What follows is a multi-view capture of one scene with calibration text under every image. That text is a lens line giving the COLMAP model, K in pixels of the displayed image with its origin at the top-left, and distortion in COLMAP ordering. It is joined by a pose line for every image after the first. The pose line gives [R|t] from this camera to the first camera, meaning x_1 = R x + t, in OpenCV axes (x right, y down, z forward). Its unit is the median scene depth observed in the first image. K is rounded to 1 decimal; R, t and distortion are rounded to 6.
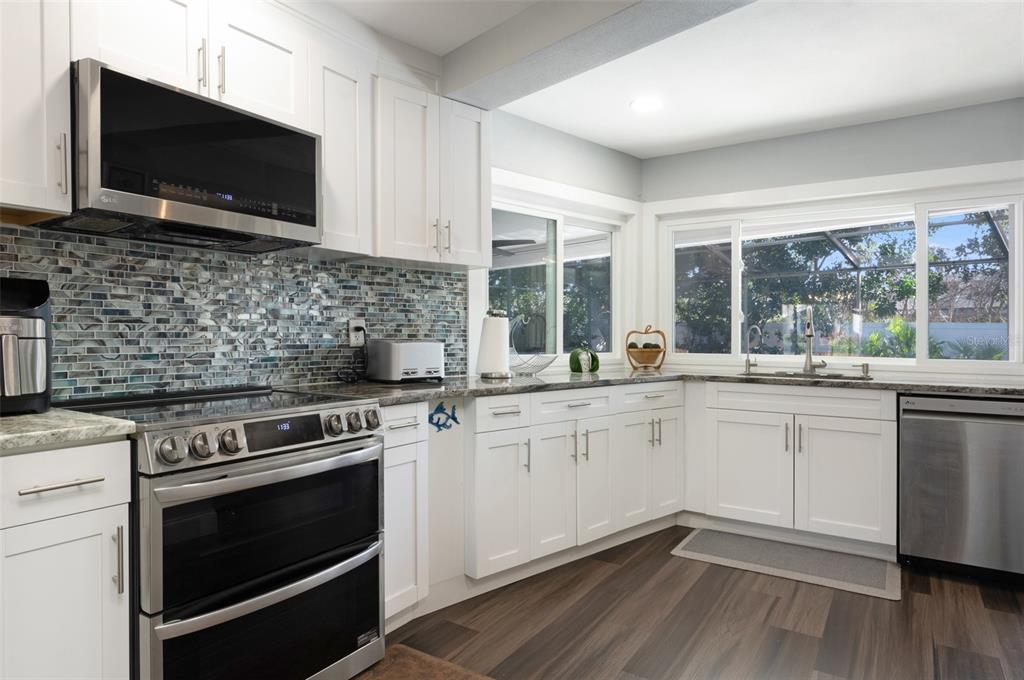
lens RADIAL K [[605.9, 0, 507.5], [0, 605.9, 340.5], [0, 0, 1]] dist [-0.001544, -0.000591]
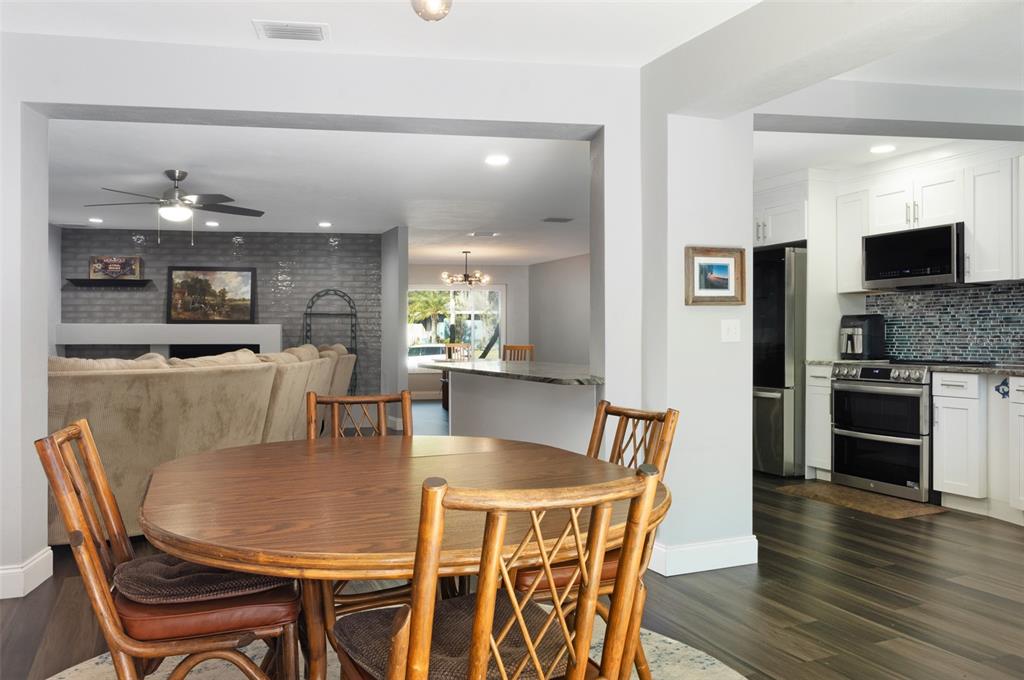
lens RADIAL K [[785.2, 0, 514.7], [0, 785.2, 336.5], [0, 0, 1]] dist [-0.002974, -0.005742]
pose [[-0.534473, -0.001663, -0.845184, 1.324913], [-0.007380, 0.999969, 0.002699, 0.002652], [0.845154, 0.007680, -0.534468, 0.633873]]
